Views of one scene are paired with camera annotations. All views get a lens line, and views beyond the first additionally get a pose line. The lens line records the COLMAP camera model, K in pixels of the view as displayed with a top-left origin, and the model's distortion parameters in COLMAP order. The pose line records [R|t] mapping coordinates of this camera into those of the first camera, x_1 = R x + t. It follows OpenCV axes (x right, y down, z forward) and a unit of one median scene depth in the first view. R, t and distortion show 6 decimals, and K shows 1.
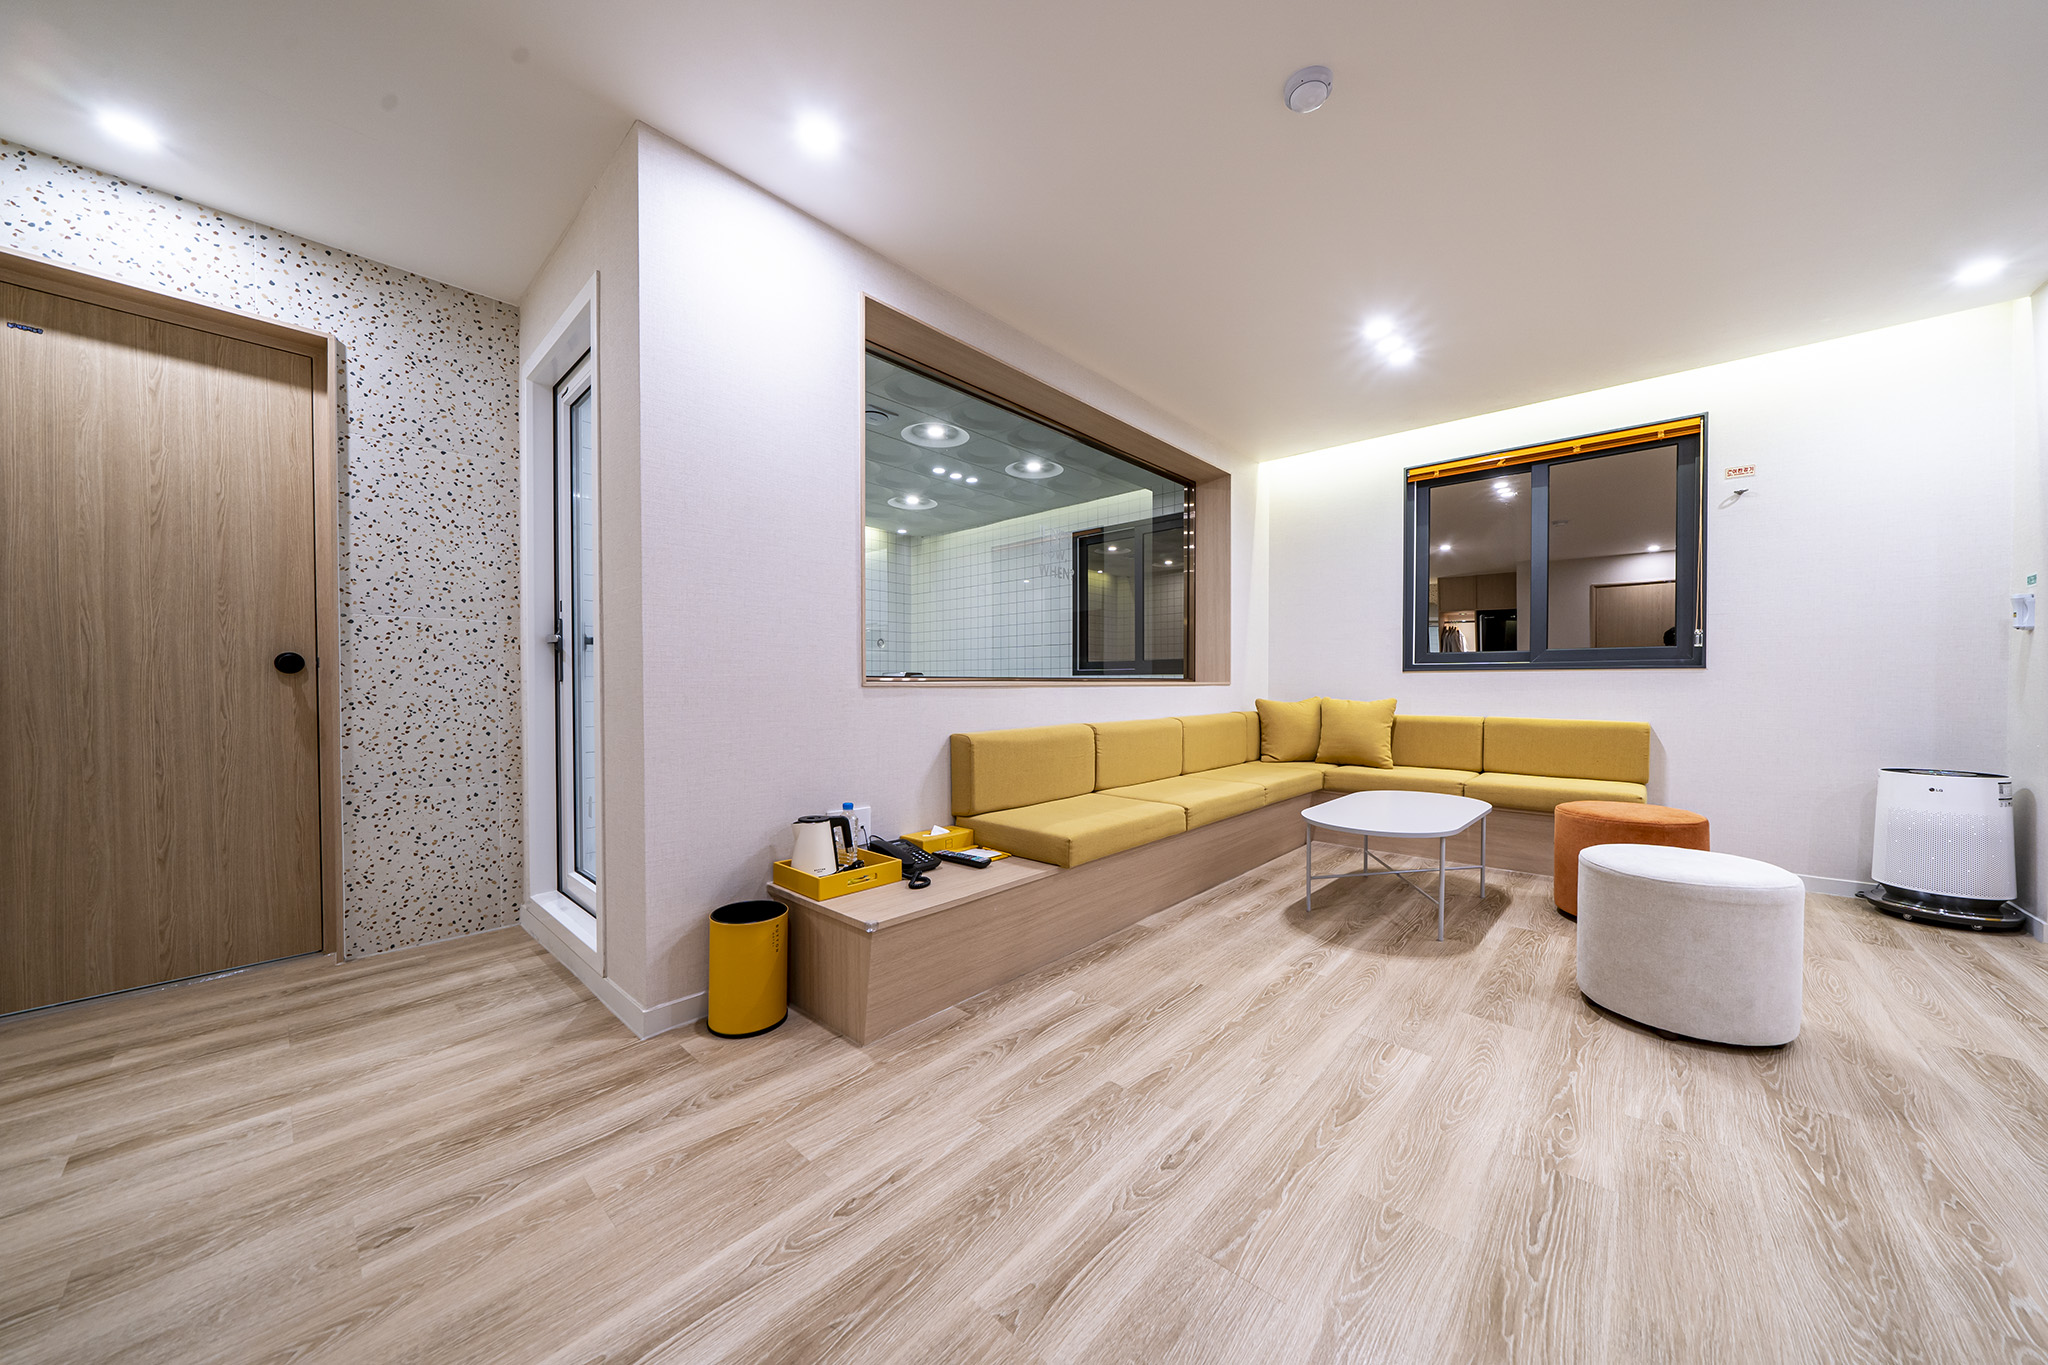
lens RADIAL K [[694.3, 0, 1026.0], [0, 694.3, 691.0], [0, 0, 1]] dist [-0.004493, 0.000030]
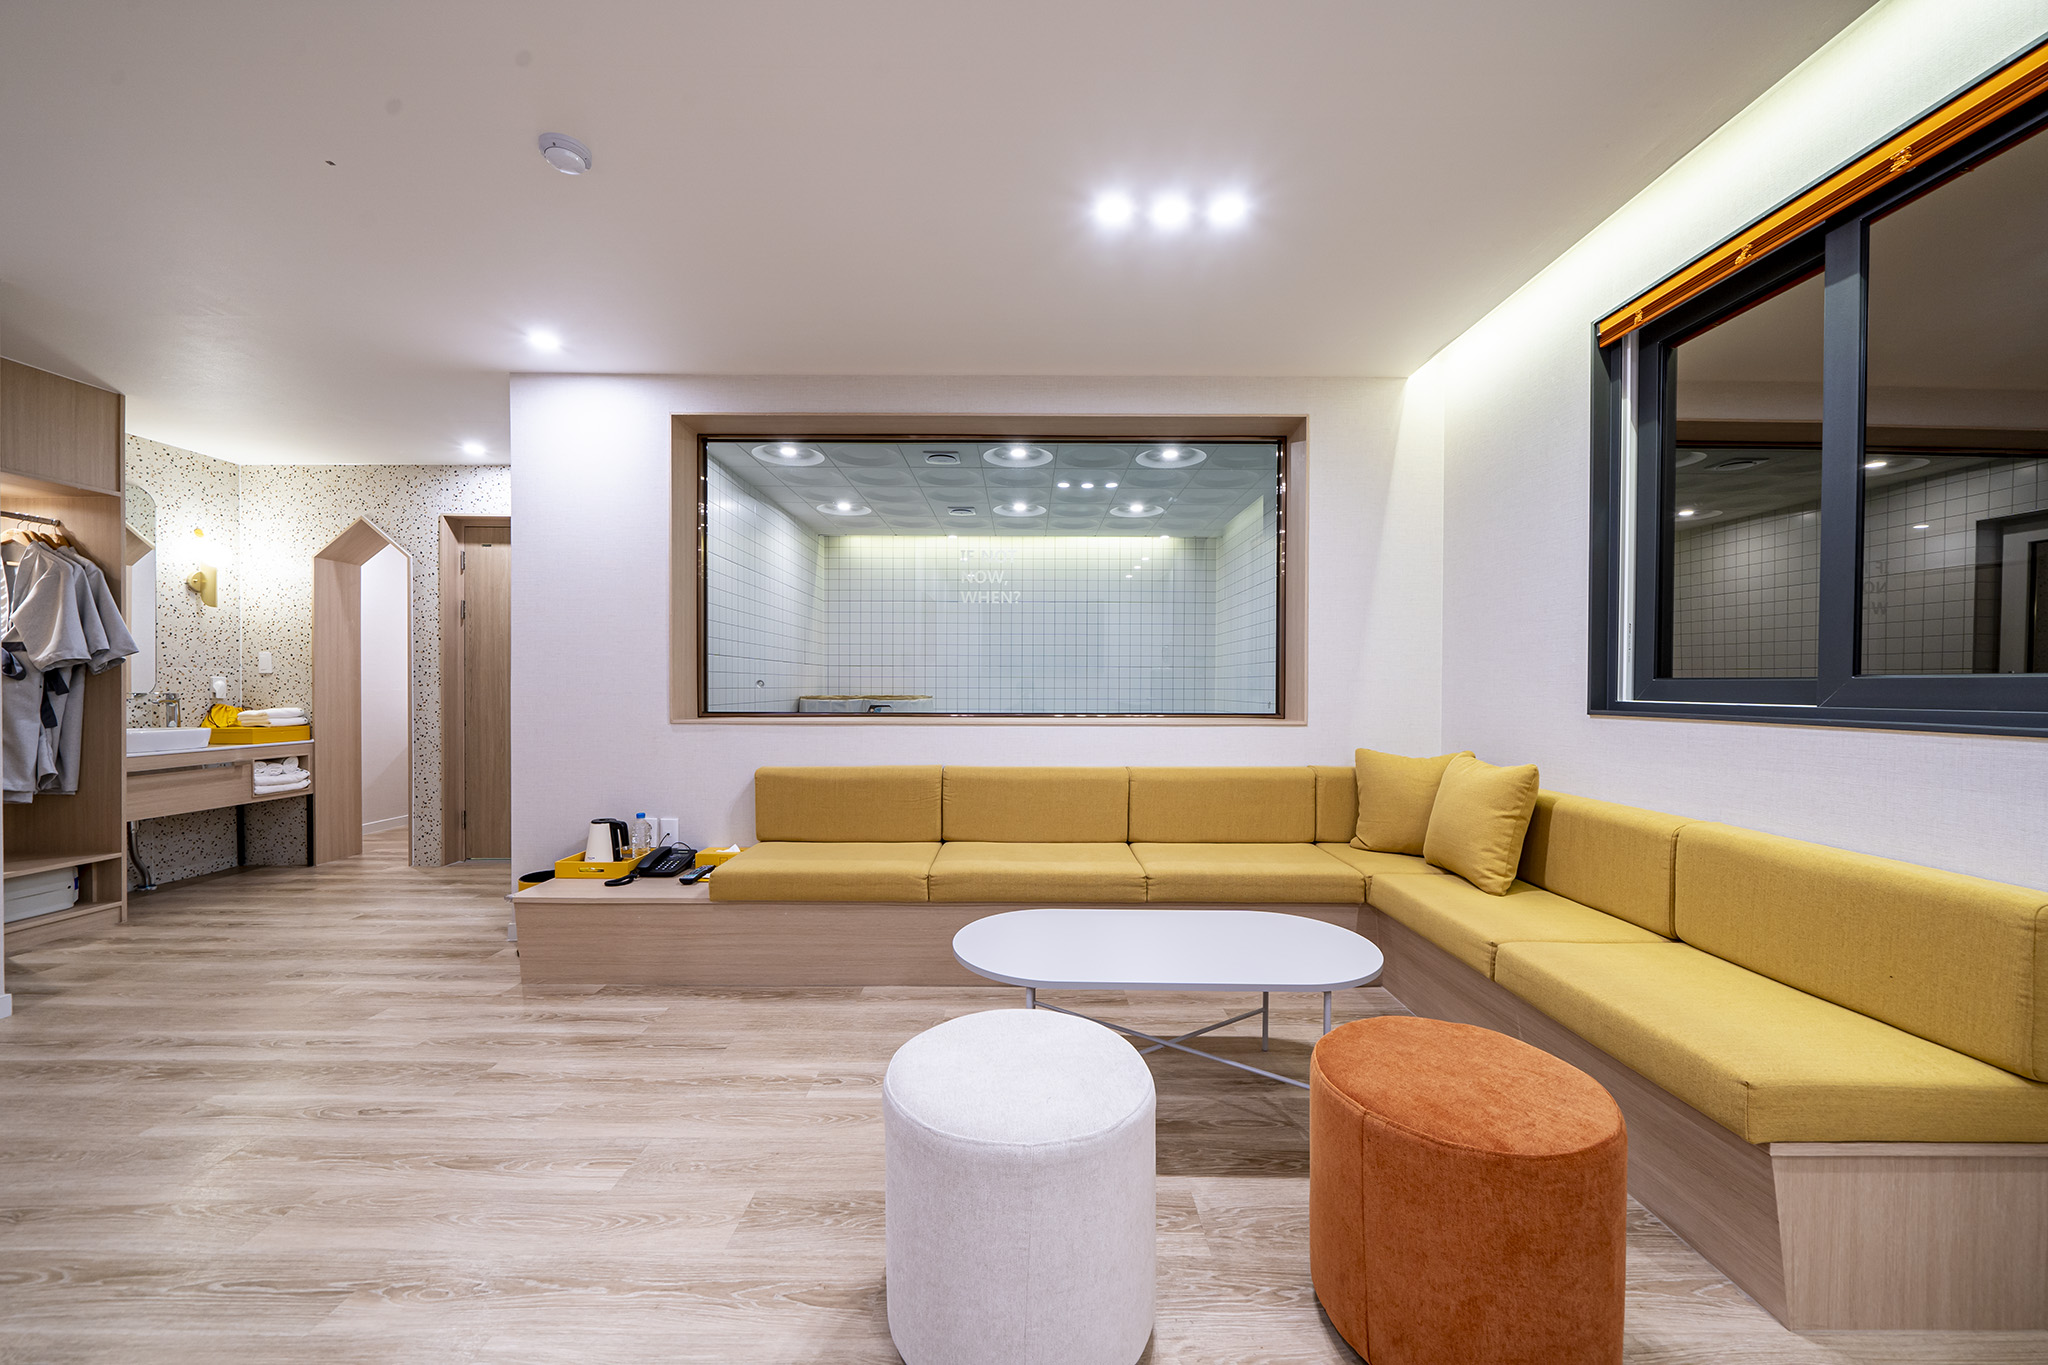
lens RADIAL K [[751.8, 0, 1024.0], [0, 751.8, 682.5], [0, 0, 1]] dist [-0.000983, 0.000000]
pose [[0.669701, 0.000773, -0.742631, 1.453344], [-0.011461, 0.999891, -0.009295, -0.089708], [0.742542, 0.014736, 0.669637, 0.666368]]
